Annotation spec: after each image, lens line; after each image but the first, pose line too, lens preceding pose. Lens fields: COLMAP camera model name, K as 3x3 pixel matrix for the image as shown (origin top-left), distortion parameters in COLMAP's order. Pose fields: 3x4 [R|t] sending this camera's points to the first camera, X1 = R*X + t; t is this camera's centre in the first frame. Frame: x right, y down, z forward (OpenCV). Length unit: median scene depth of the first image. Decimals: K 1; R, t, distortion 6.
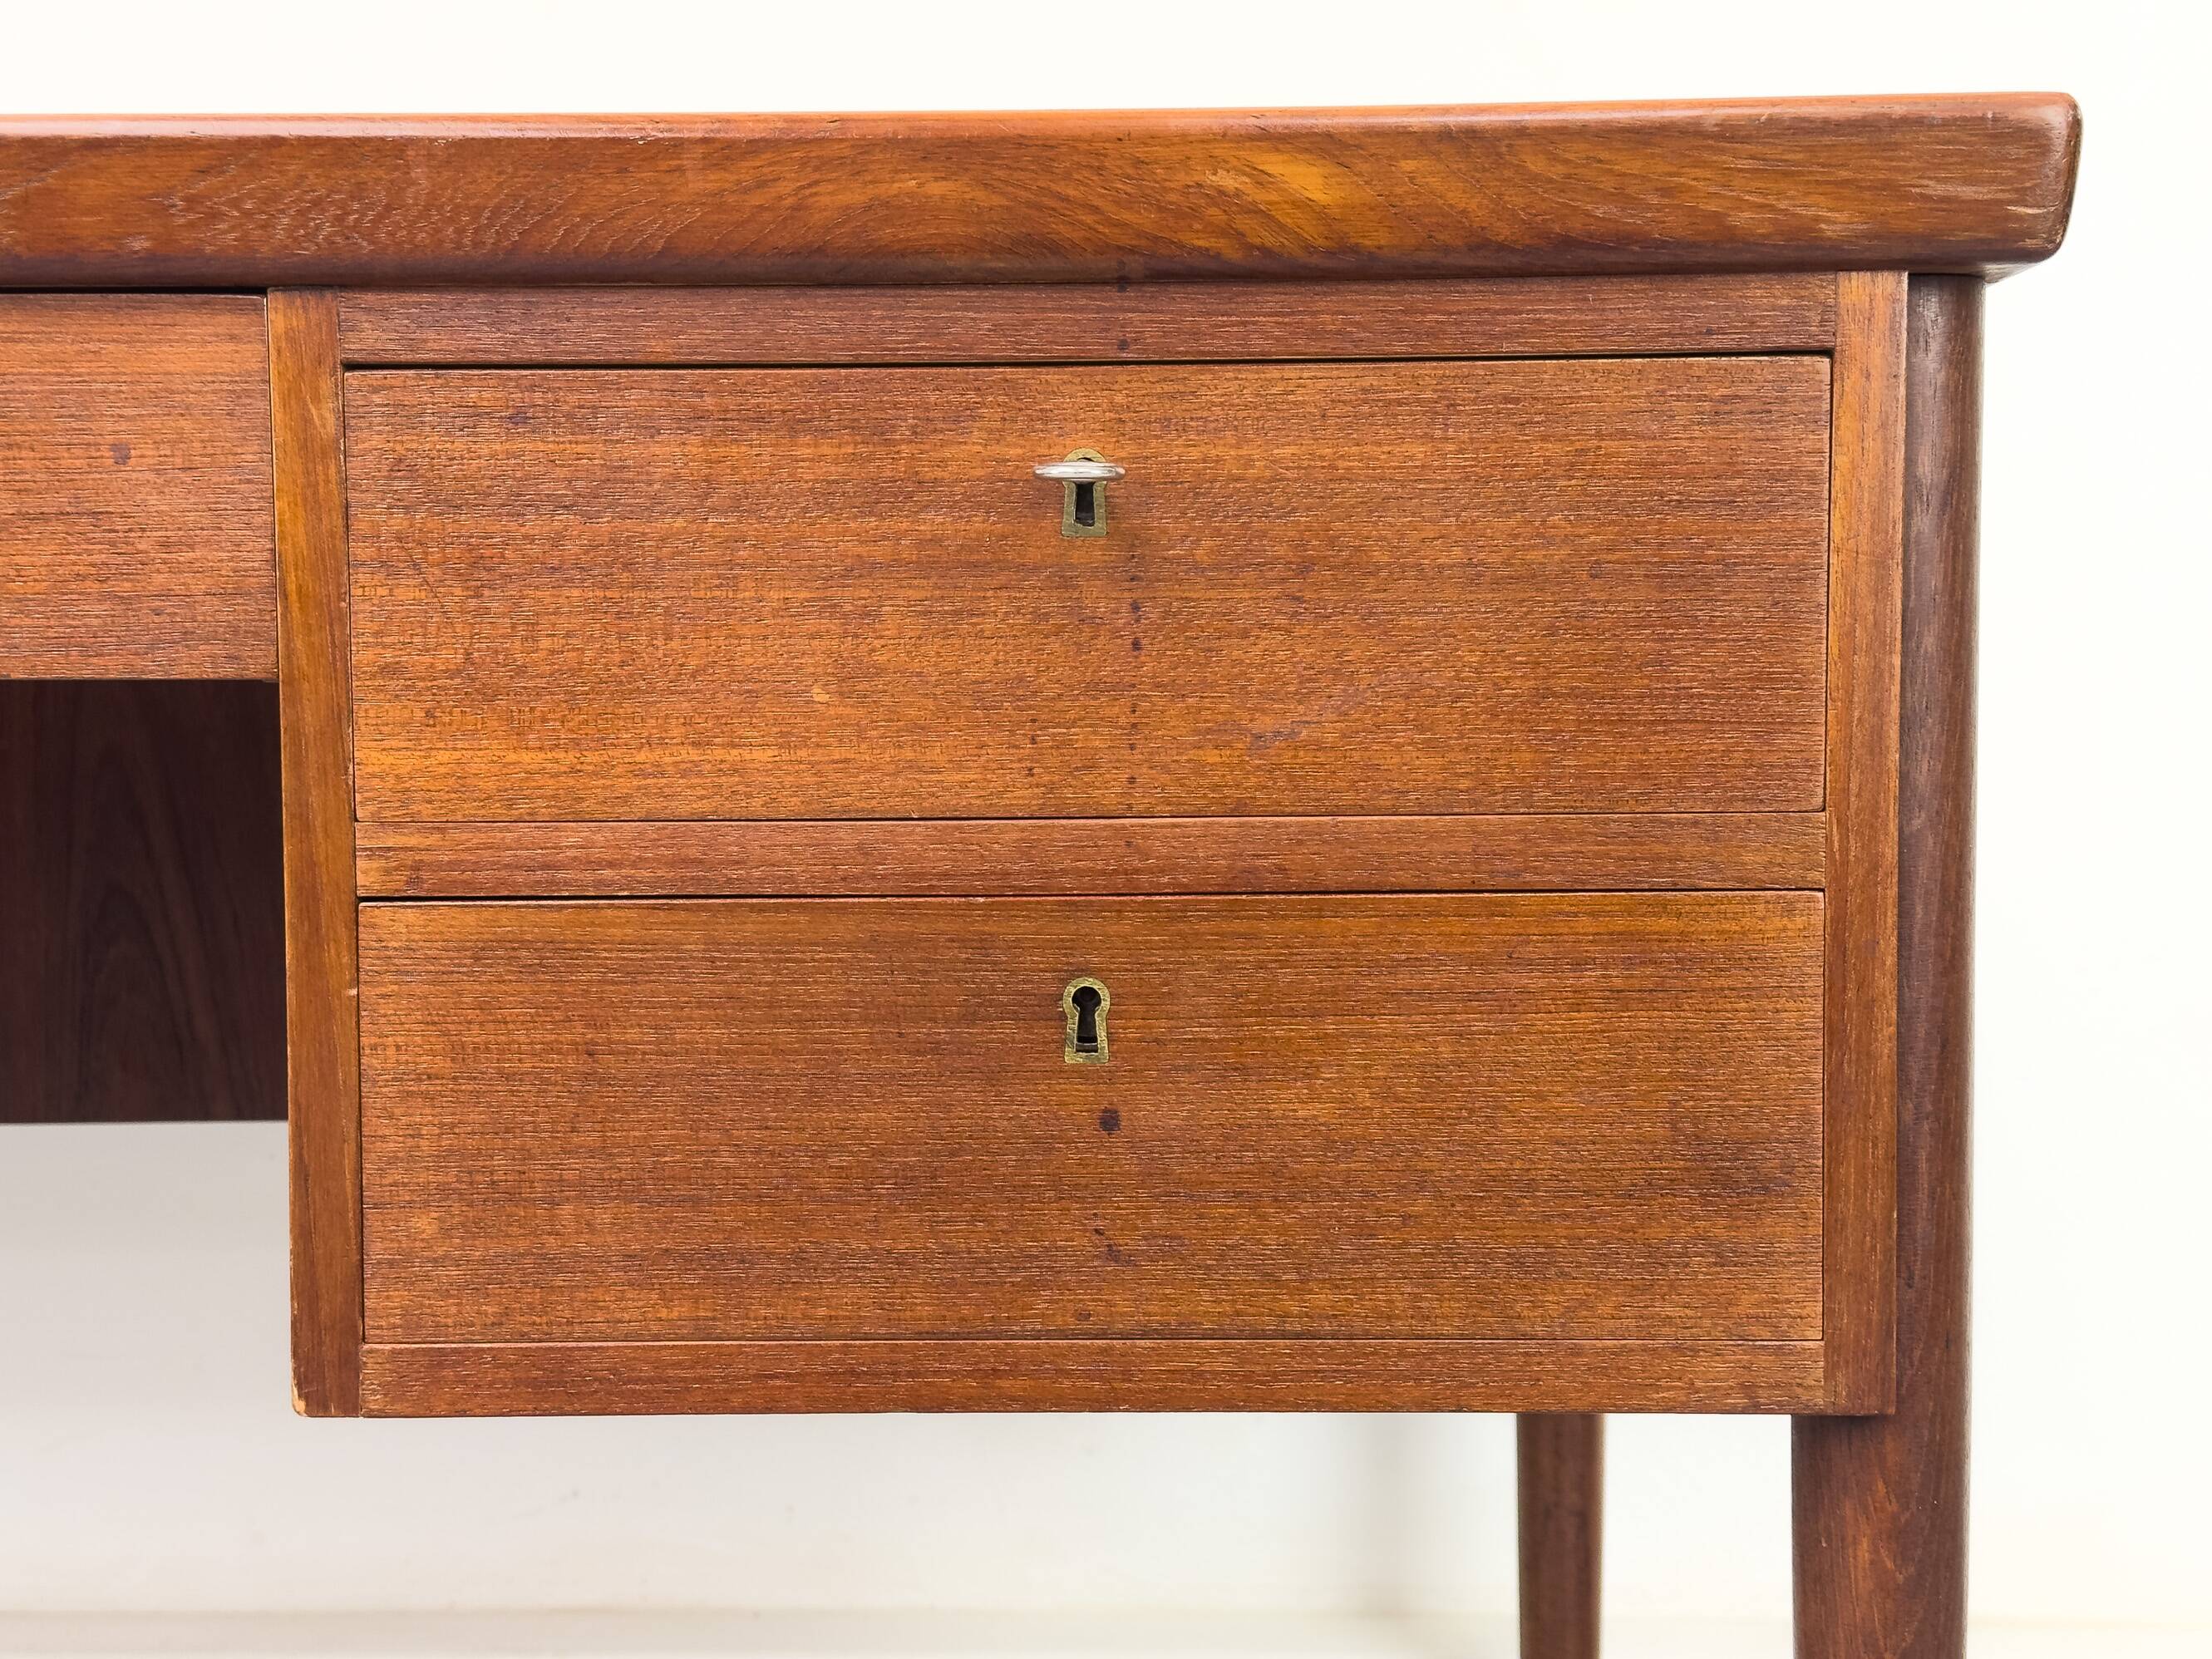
lens RADIAL K [[3058.1, 0, 1106.0], [0, 3058.1, 829.5], [0, 0, 1]] dist [0.174708, -0.299010]
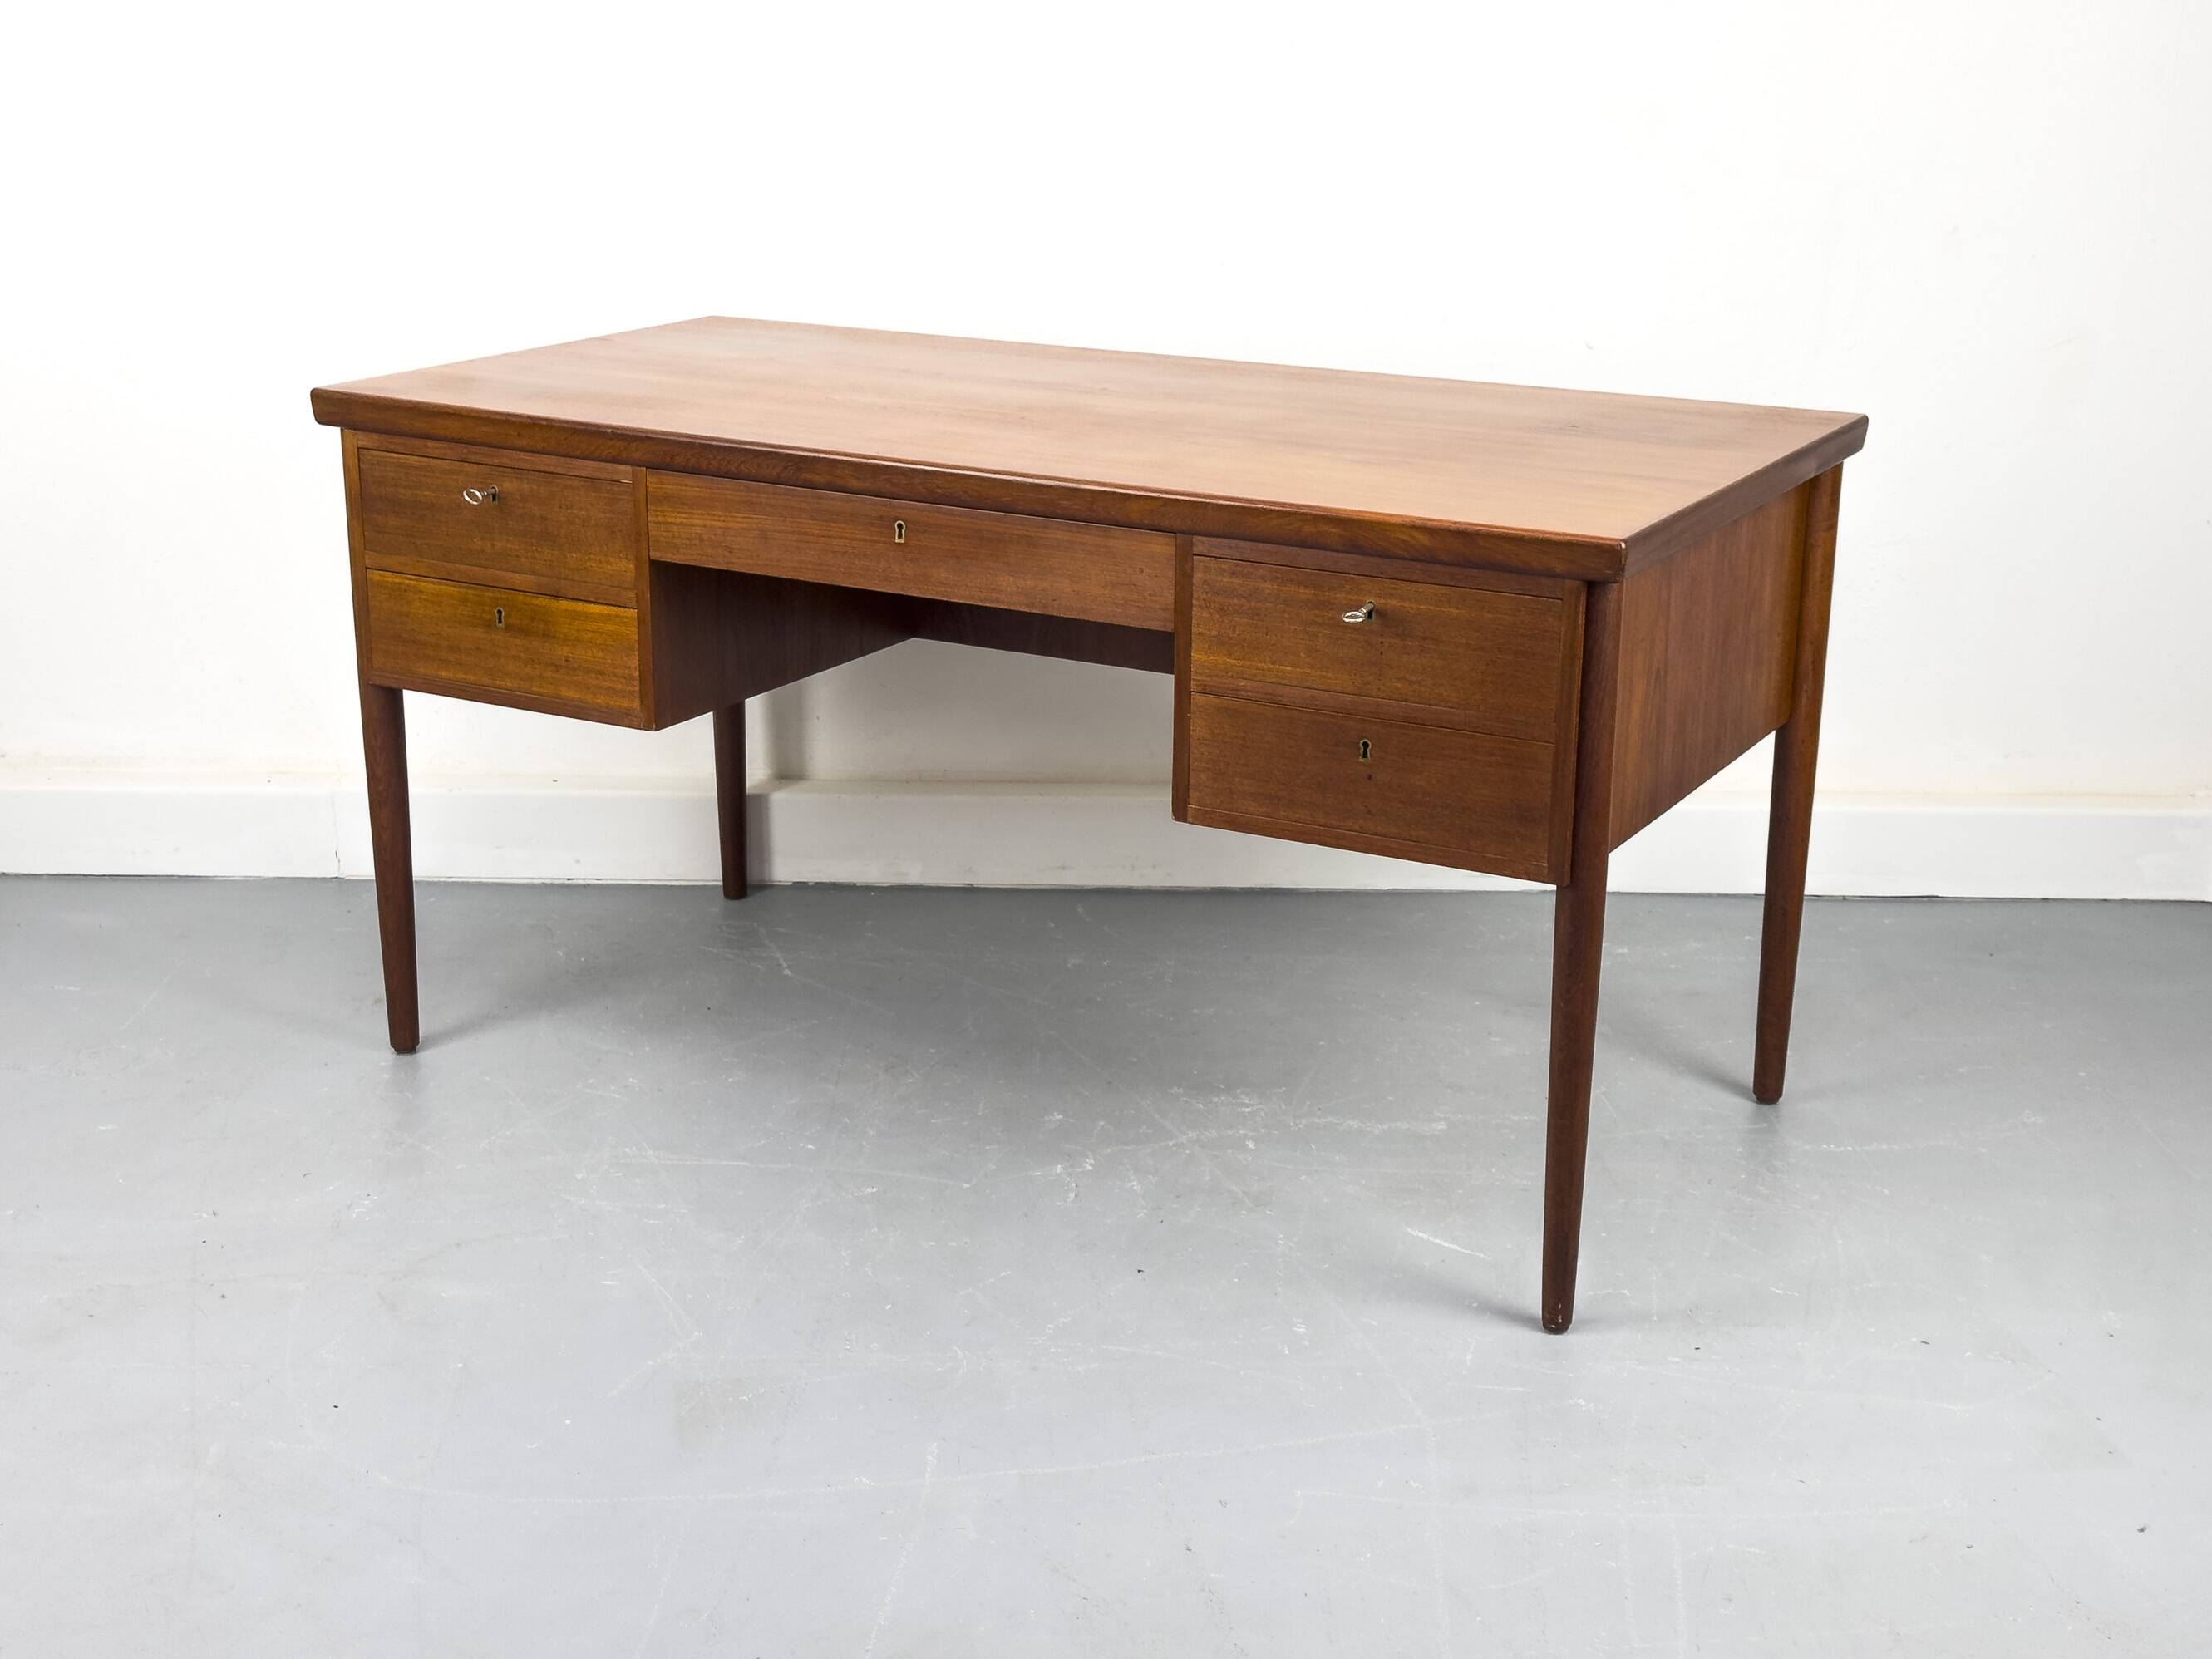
lens RADIAL K [[3058.1, 0, 1106.0], [0, 3058.1, 829.5], [0, 0, 1]] dist [0.174708, -0.299010]
pose [[0.883542, 0.151743, -0.443089, 1.370683], [-0.043176, 0.968420, 0.245557, -0.739229], [0.466358, -0.197829, 0.862191, -2.346898]]
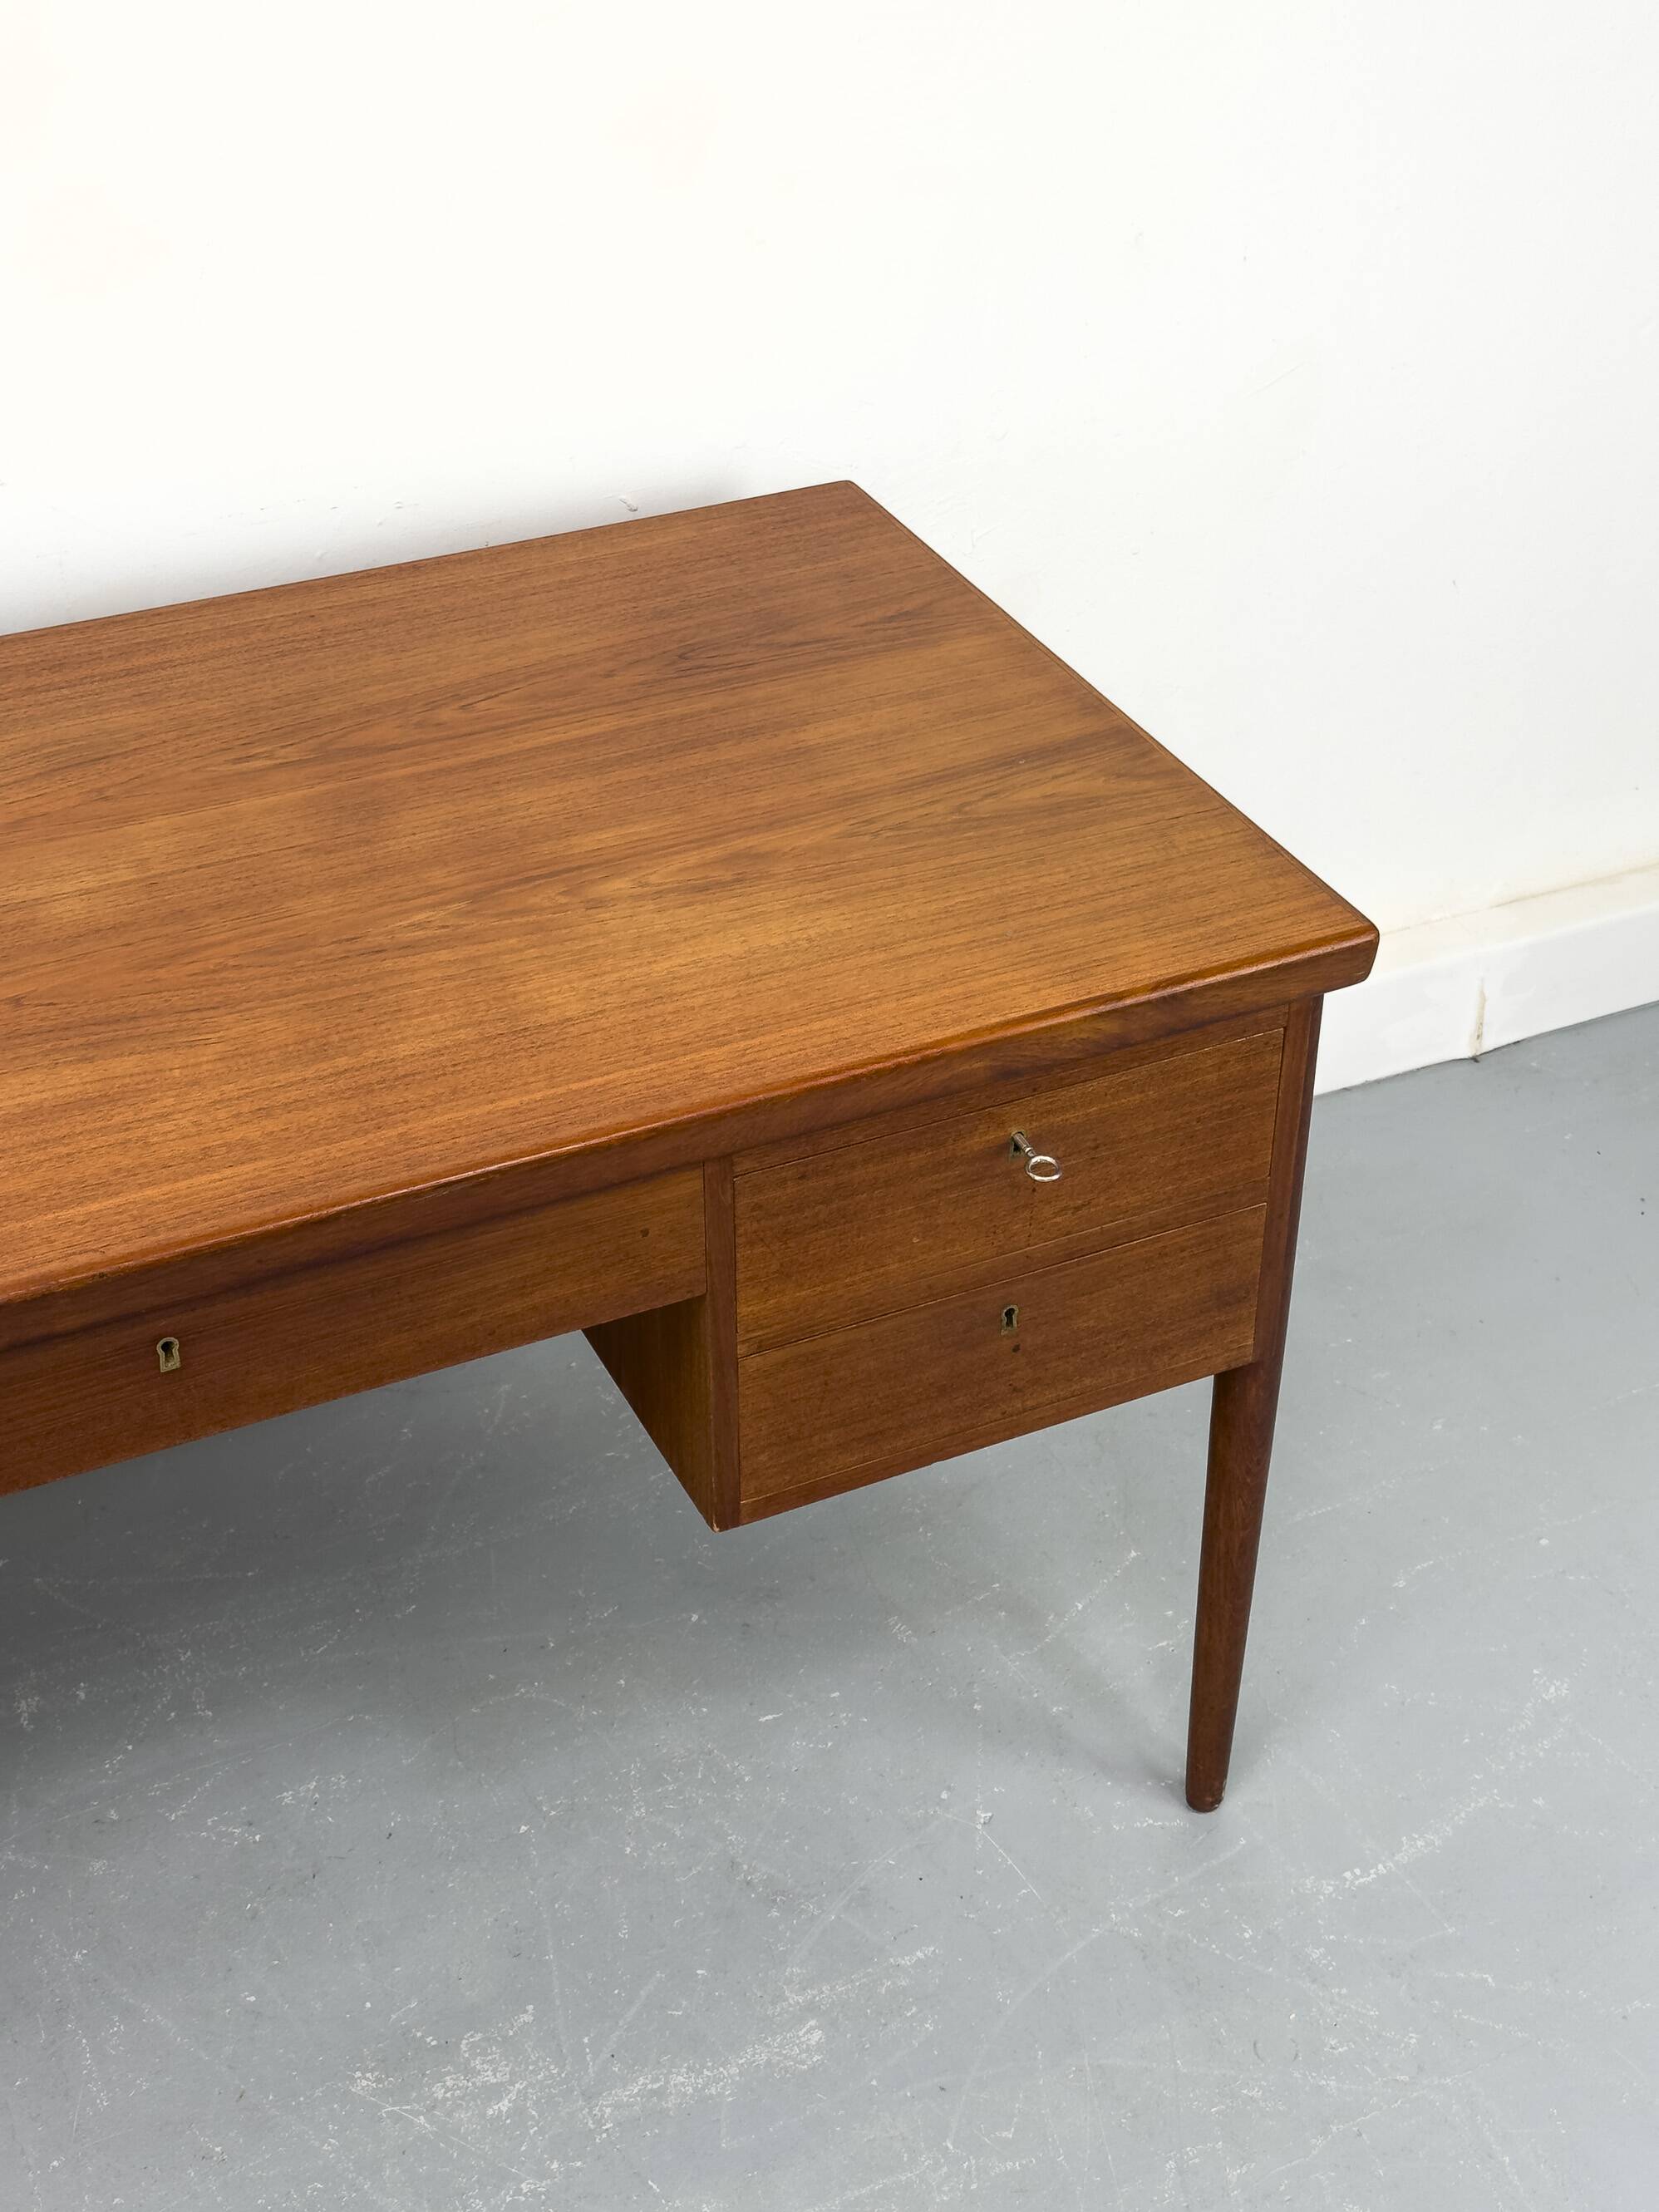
lens RADIAL K [[3058.1, 0, 829.5], [0, 3058.1, 1106.0], [0, 0, 1]] dist [0.174708, -0.299010]
pose [[0.893939, -0.248546, 0.372960, -1.013367], [0.020751, 0.854207, 0.519519, -1.368365], [-0.447709, -0.456679, 0.768766, -0.747155]]
